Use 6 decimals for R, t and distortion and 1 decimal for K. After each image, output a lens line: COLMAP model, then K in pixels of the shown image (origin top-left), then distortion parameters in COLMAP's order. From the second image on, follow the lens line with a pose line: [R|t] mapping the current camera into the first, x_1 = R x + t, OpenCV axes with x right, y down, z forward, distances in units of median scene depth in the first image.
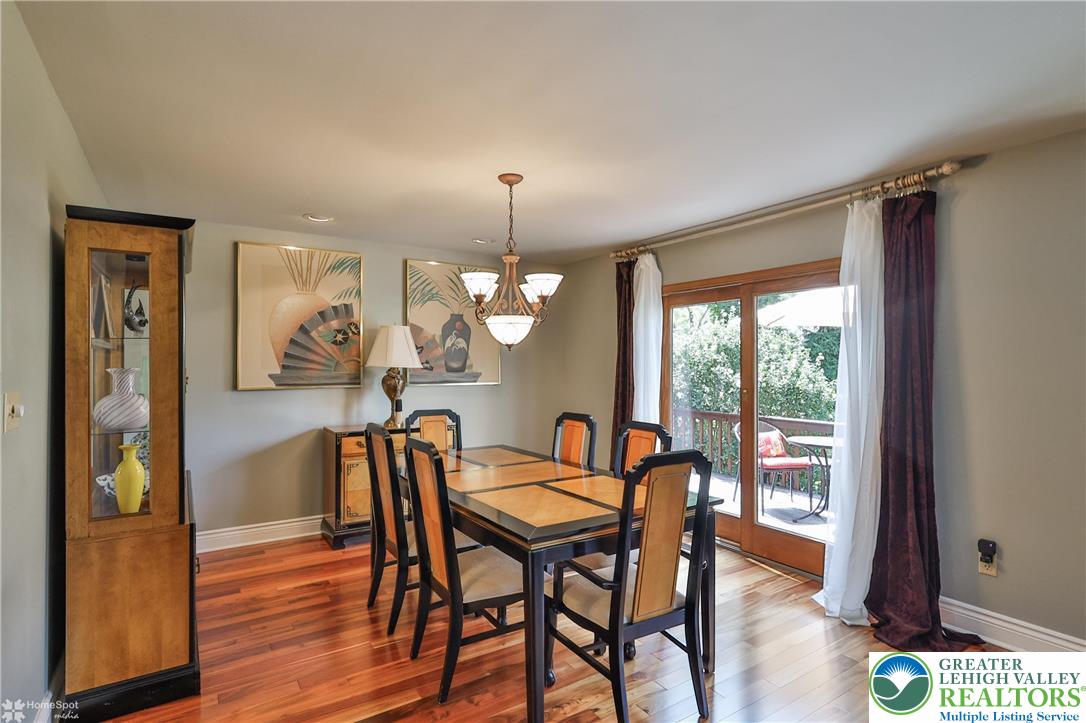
lens RADIAL K [[535.7, 0, 549.1], [0, 535.7, 364.9], [0, 0, 1]] dist [-0.001958, 0.002374]
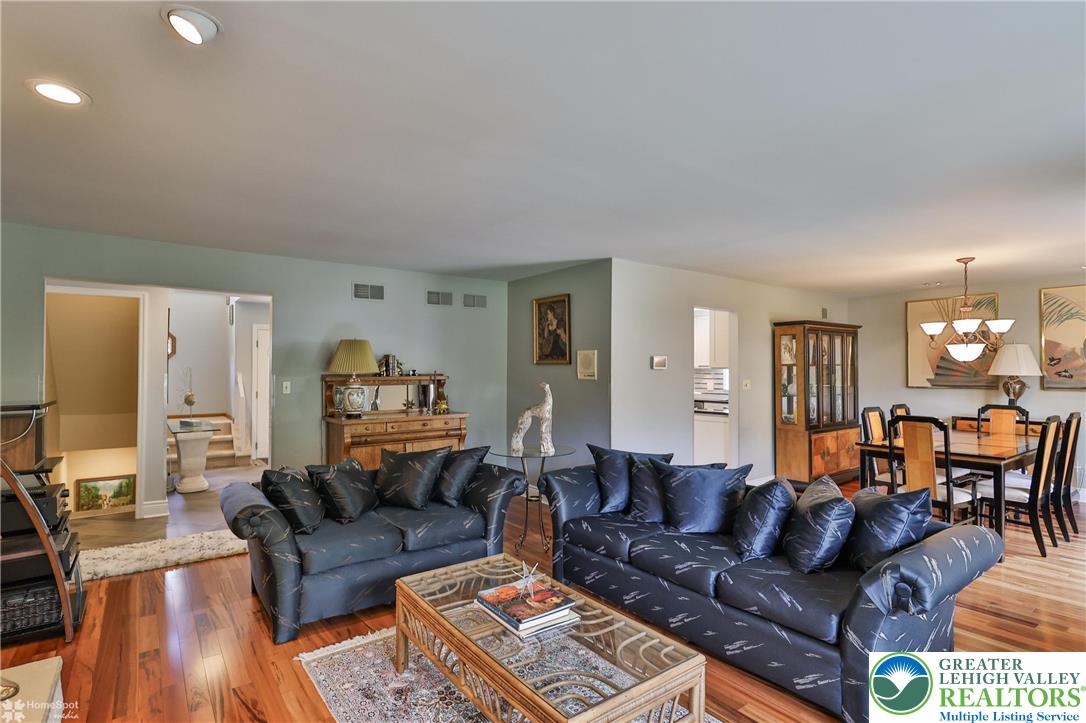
lens RADIAL K [[535.7, 0, 542.5], [0, 535.7, 362.2], [0, 0, 1]] dist [-0.001958, 0.002374]
pose [[0.028934, -0.009160, -0.999539, 1.075485], [0.001449, 0.999957, -0.009122, -0.018914], [0.999580, -0.001185, 0.028946, -0.227548]]
